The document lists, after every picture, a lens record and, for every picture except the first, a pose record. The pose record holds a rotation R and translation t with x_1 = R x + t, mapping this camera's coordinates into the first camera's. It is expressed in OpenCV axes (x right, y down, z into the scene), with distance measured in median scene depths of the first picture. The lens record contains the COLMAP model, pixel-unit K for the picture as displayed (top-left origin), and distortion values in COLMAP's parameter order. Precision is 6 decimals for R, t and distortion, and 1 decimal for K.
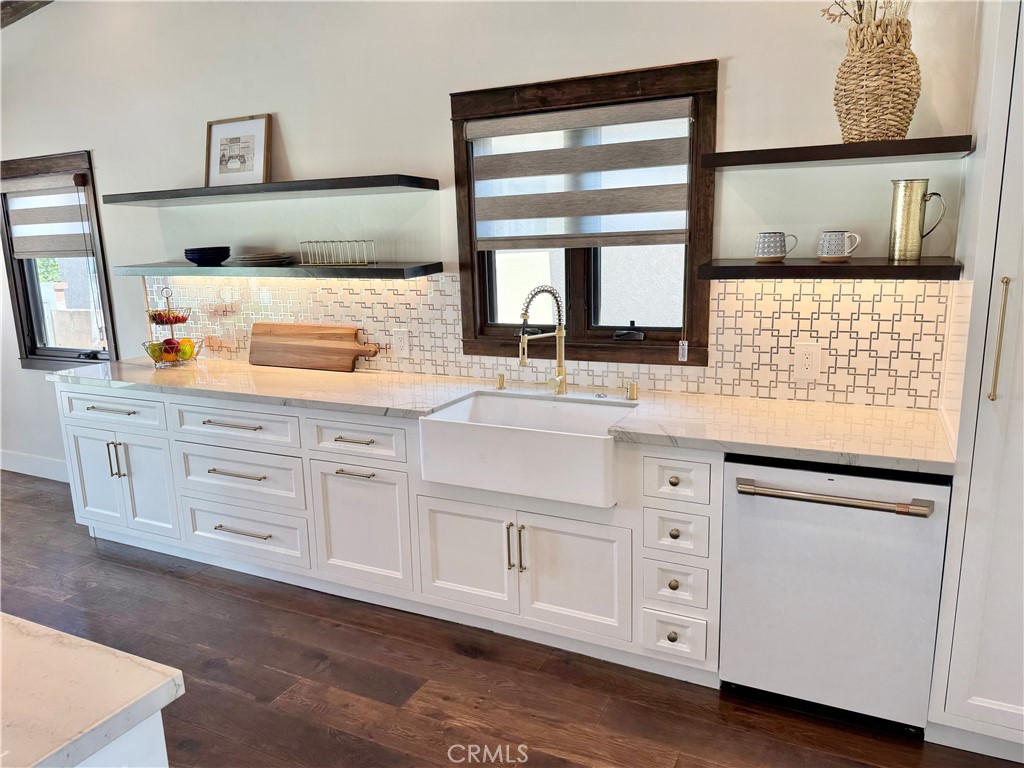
lens RADIAL K [[719.4, 0, 512.3], [0, 719.4, 385.6], [0, 0, 1]] dist [0.116568, -0.187527]
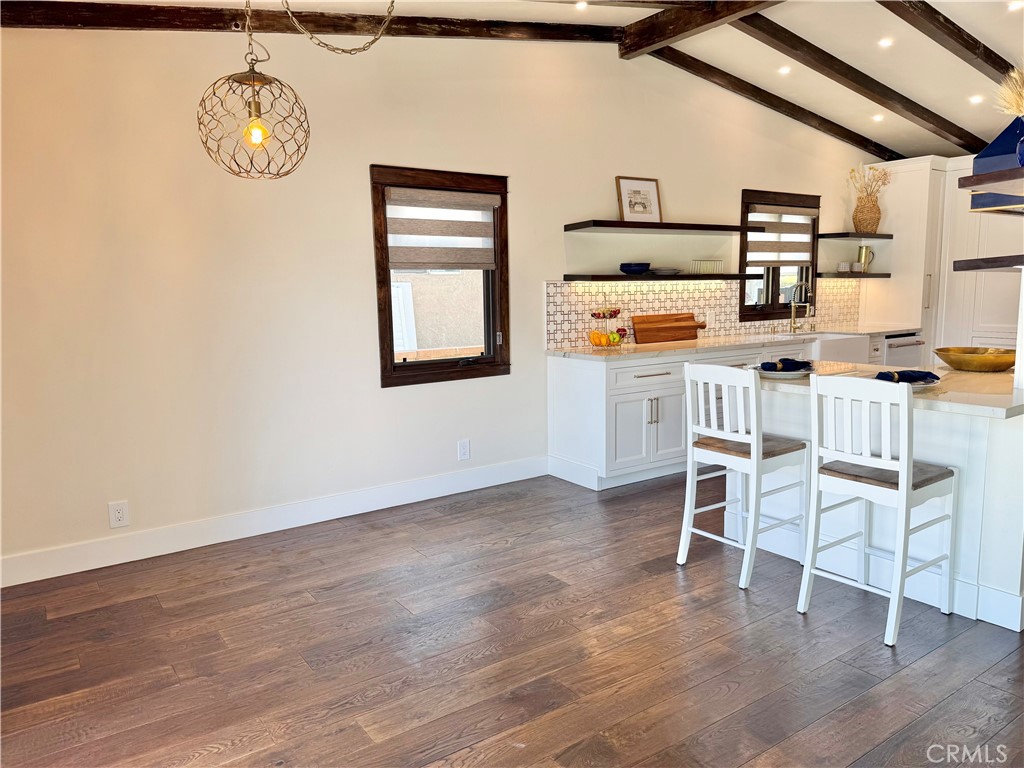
lens RADIAL K [[719.4, 0, 512.3], [0, 719.4, 385.6], [0, 0, 1]] dist [0.116568, -0.187527]
pose [[0.468515, -0.101504, 0.877605, -1.962989], [0.182658, 0.983043, 0.016185, -0.018926], [-0.864367, 0.152719, 0.479111, 0.608048]]
